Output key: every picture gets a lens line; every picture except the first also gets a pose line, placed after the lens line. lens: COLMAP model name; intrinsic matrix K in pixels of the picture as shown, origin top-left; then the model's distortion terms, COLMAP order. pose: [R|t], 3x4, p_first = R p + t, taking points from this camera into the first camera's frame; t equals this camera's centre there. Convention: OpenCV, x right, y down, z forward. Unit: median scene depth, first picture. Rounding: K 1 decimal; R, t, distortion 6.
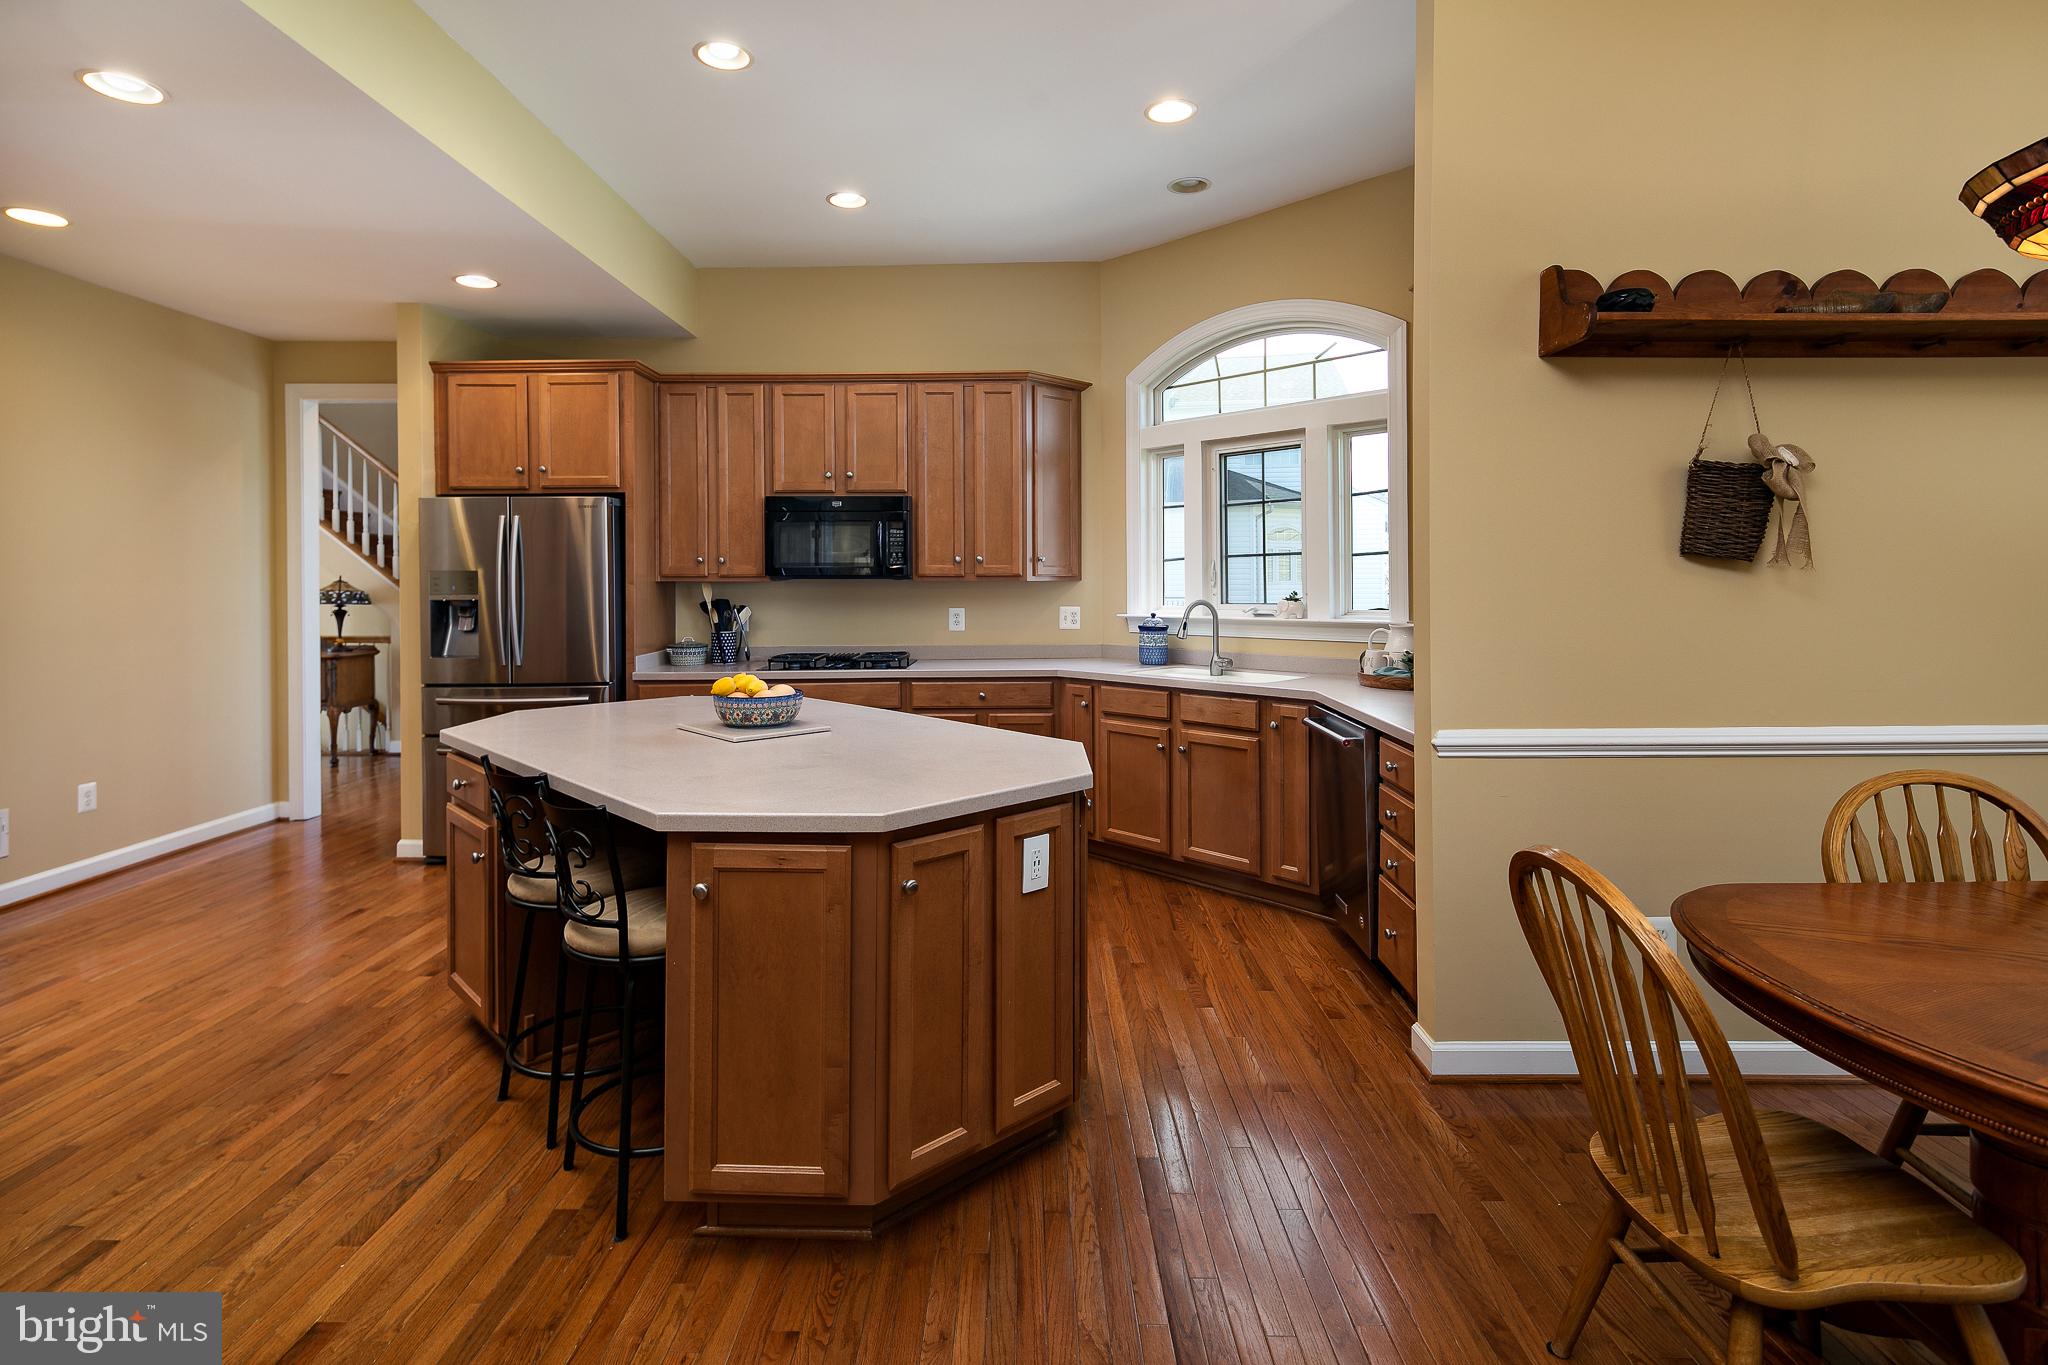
lens RADIAL K [[1018.0, 0, 1022.6], [0, 1018.0, 578.5], [0, 0, 1]] dist [-0.001893, -0.000349]
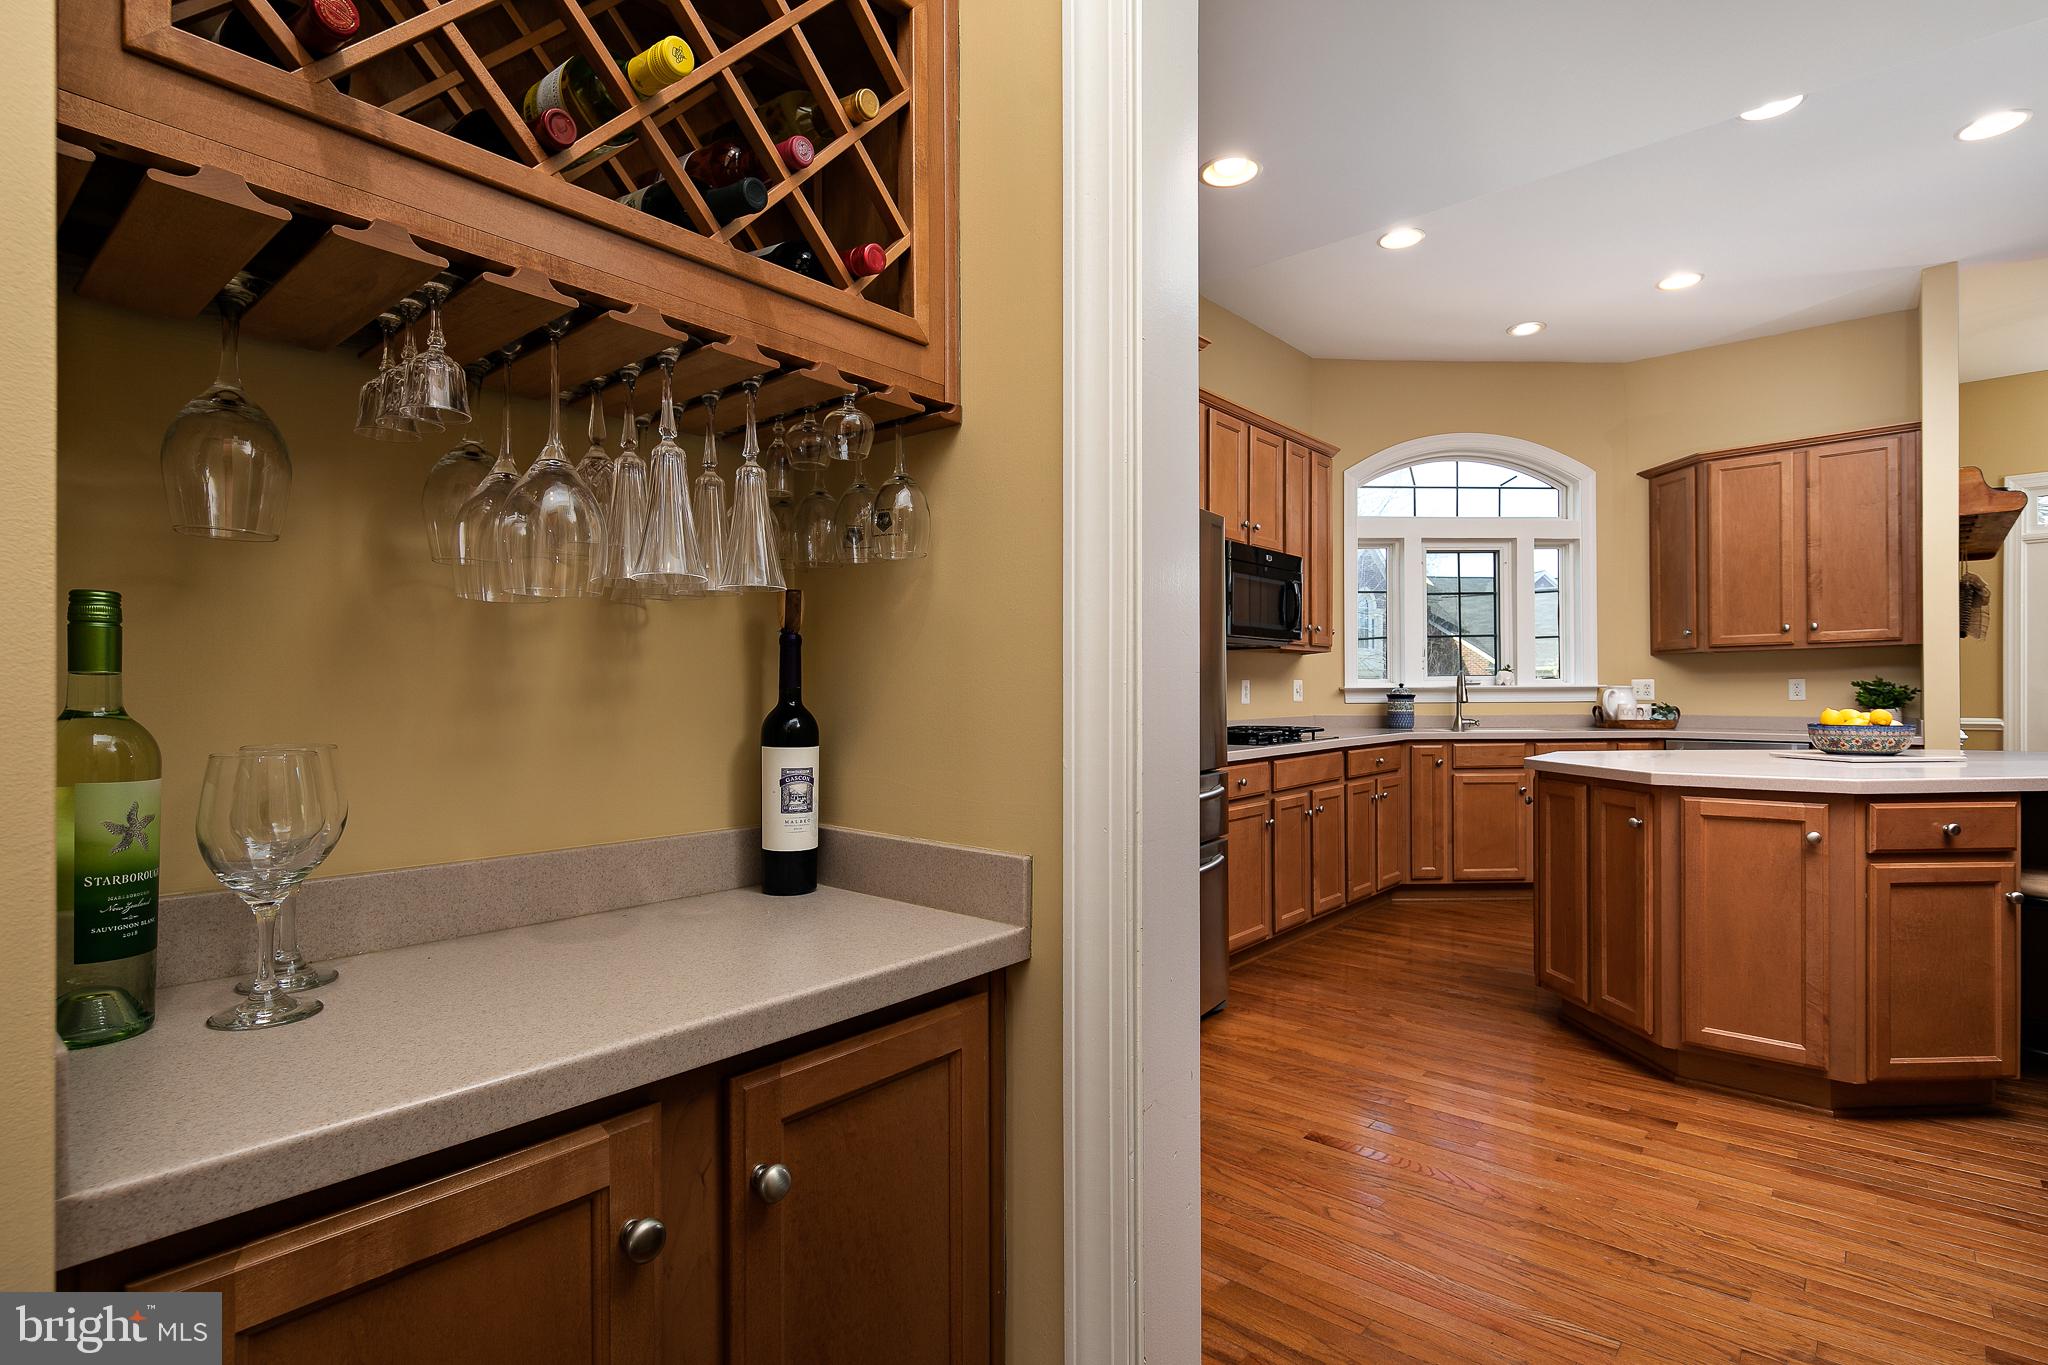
lens RADIAL K [[990.6, 0, 1023.2], [0, 990.6, 703.7], [0, 0, 1]] dist [0.003052, 0.000136]
pose [[0.643234, -0.006173, 0.765645, -1.010242], [0.001138, 0.999974, 0.007105, 0.049170], [-0.765669, -0.003699, 0.643225, 0.618447]]
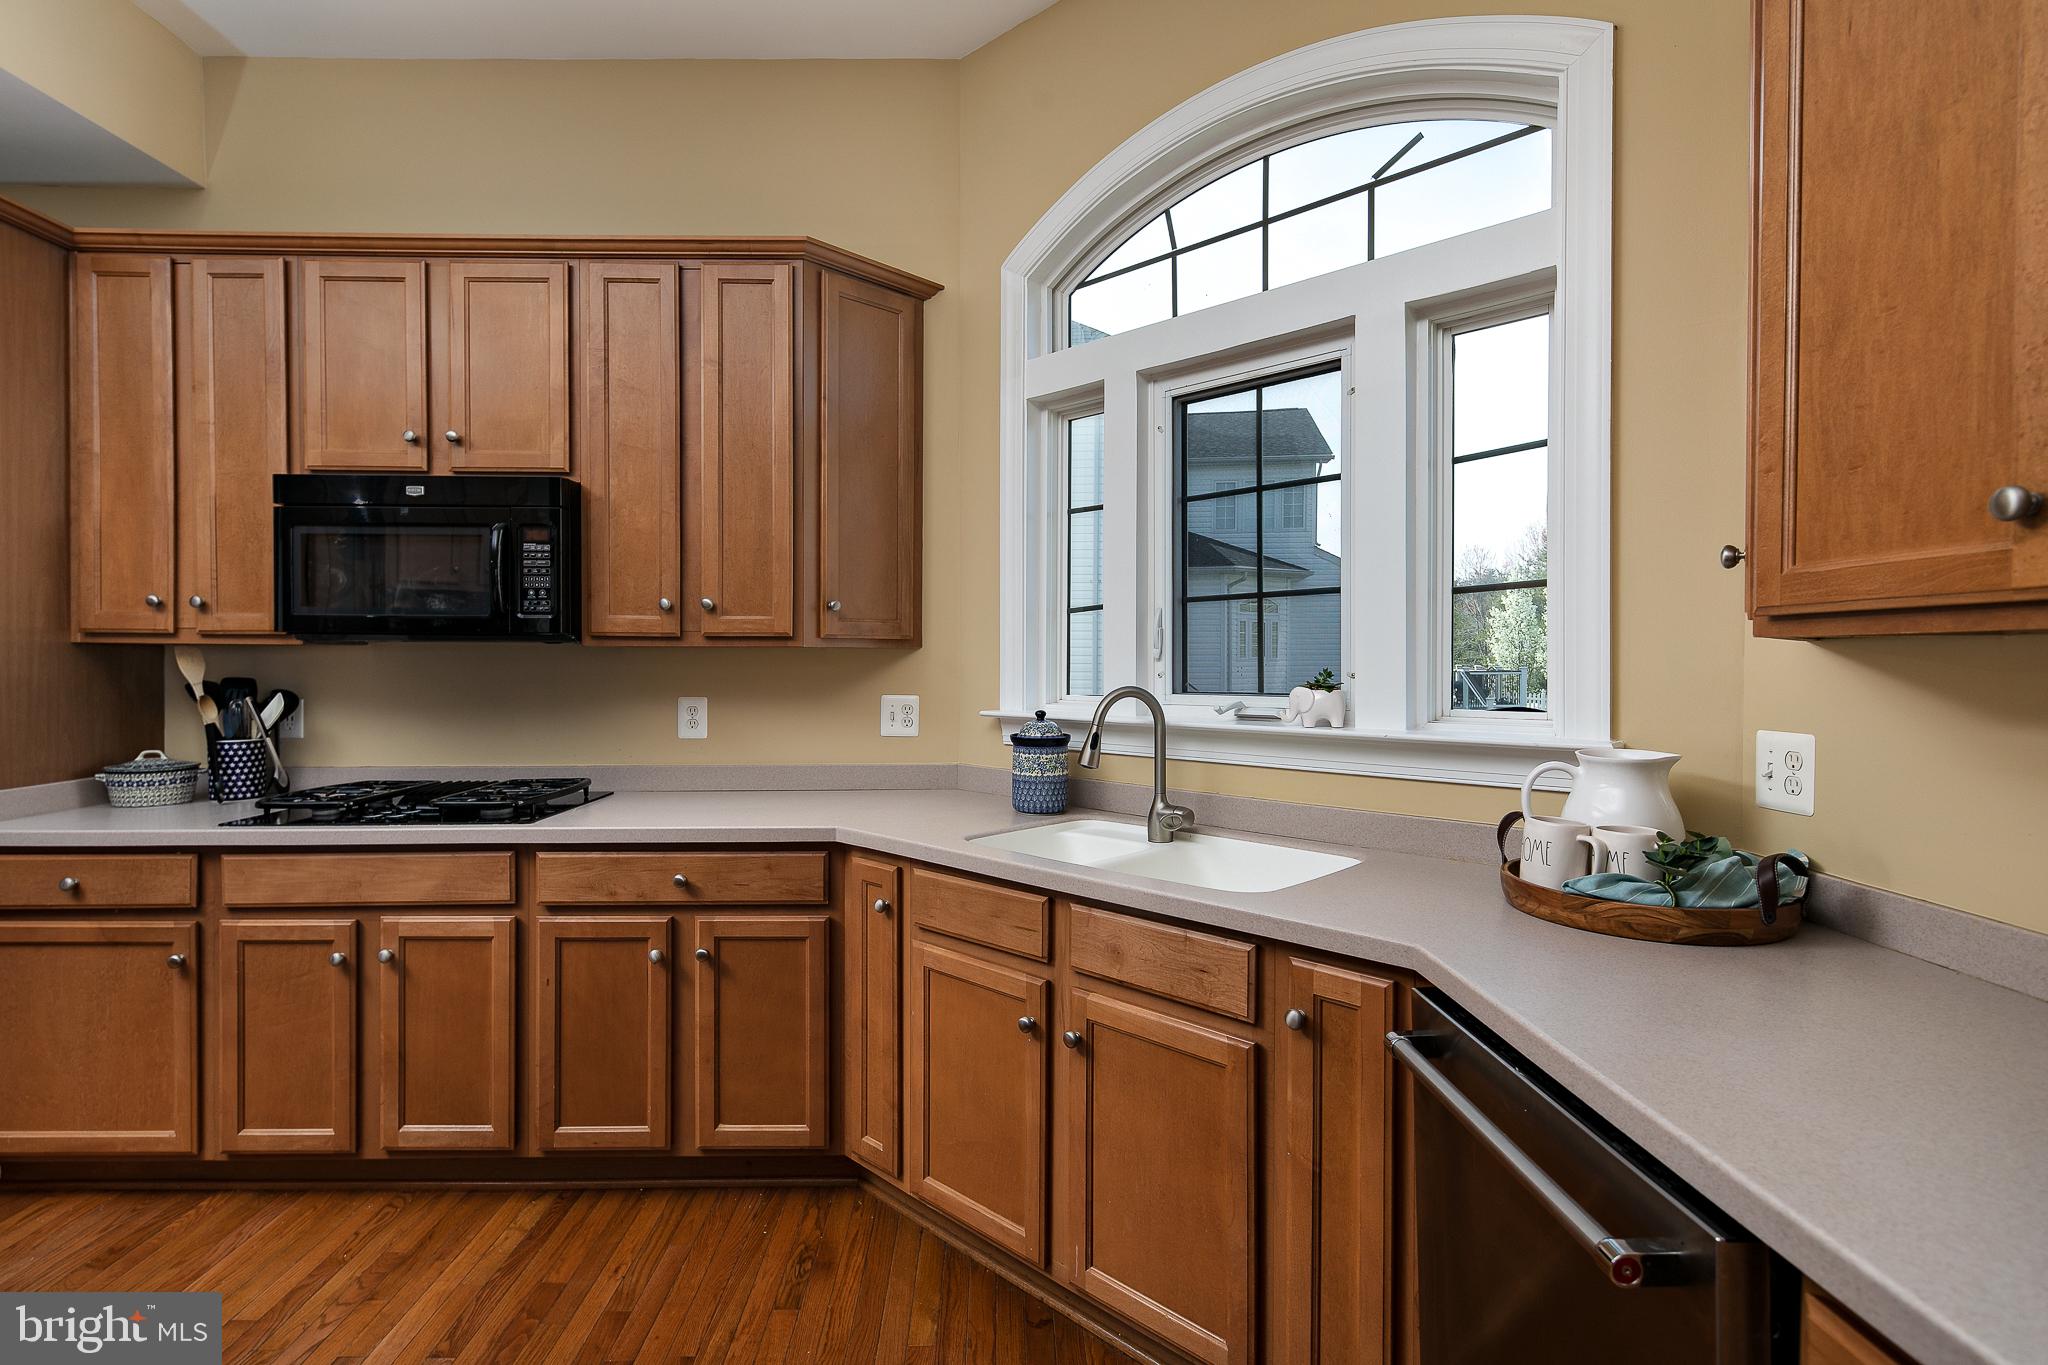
lens RADIAL K [[1009.1, 0, 1024.0], [0, 1009.1, 682.5], [0, 0, 1]] dist [0.003416, 0.000075]
pose [[0.999585, 0.004075, 0.028508, 0.106869], [-0.004882, 0.999587, 0.028315, 0.005770], [-0.028381, -0.028443, 0.999192, 0.501155]]
